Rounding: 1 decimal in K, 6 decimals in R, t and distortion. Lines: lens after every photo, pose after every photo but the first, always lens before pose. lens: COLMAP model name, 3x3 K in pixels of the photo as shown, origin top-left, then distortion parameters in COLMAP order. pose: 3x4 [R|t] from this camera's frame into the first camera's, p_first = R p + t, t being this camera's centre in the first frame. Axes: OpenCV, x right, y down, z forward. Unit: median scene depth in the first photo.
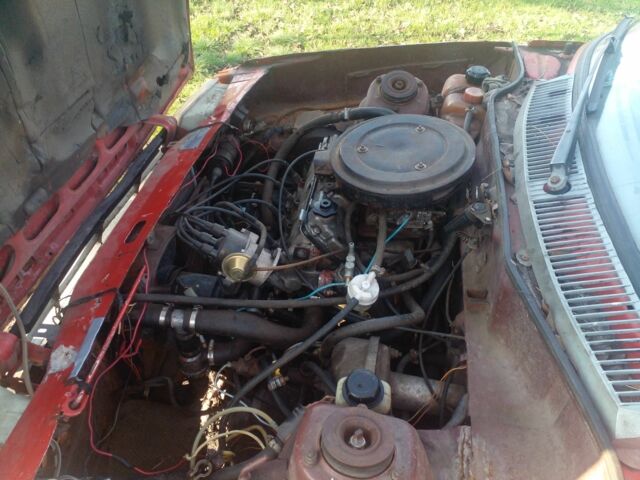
lens RADIAL K [[517.7, 0, 320.0], [0, 517.7, 240.0], [0, 0, 1]] dist [0.054848, -0.083749]
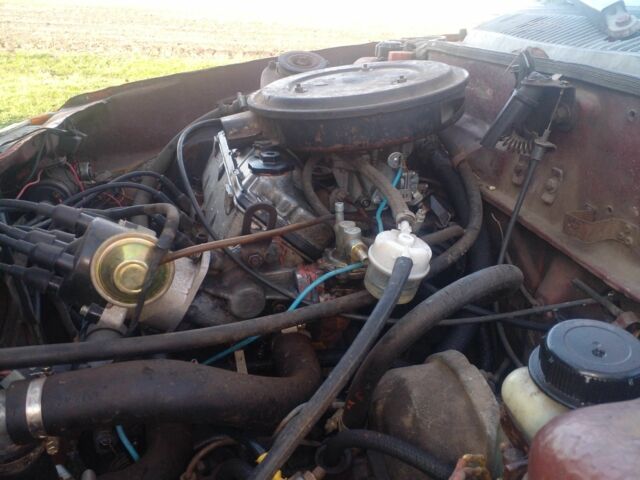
lens RADIAL K [[517.7, 0, 320.0], [0, 517.7, 240.0], [0, 0, 1]] dist [0.054848, -0.083749]
pose [[0.928738, -0.162242, 0.333351, -0.153852], [0.260434, 0.925448, -0.275172, 0.197670], [-0.263855, 0.342379, 0.901752, 0.544234]]
